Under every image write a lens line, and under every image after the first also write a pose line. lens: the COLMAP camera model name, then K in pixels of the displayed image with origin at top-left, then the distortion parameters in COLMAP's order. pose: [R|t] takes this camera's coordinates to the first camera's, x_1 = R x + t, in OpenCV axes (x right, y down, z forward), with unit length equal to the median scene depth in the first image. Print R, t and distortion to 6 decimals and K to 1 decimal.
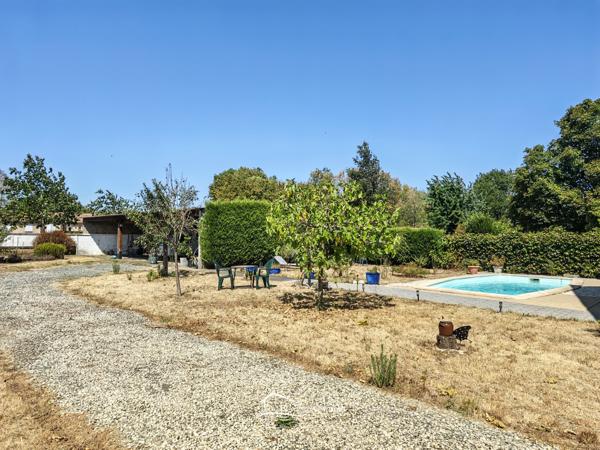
lens RADIAL K [[406.9, 0, 300.7], [0, 406.9, 225.8], [0, 0, 1]] dist [0.000431, -0.002514]
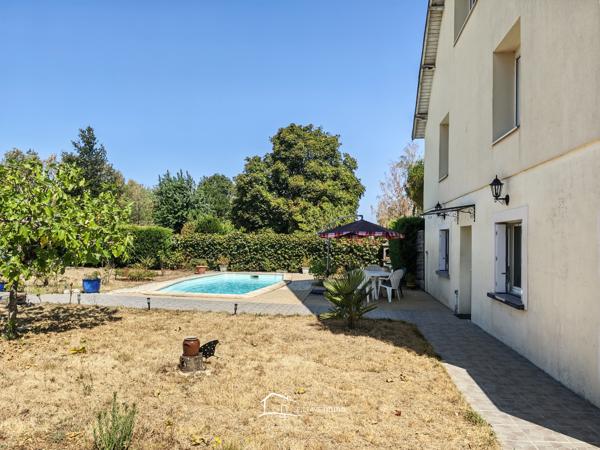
lens RADIAL K [[406.9, 0, 304.3], [0, 406.9, 220.3], [0, 0, 1]] dist [0.000431, -0.002514]
pose [[0.788592, 0.038869, 0.613687, 0.008172], [-0.032640, 0.999239, -0.021346, -0.000307], [-0.614050, -0.003197, 0.789261, 0.119088]]
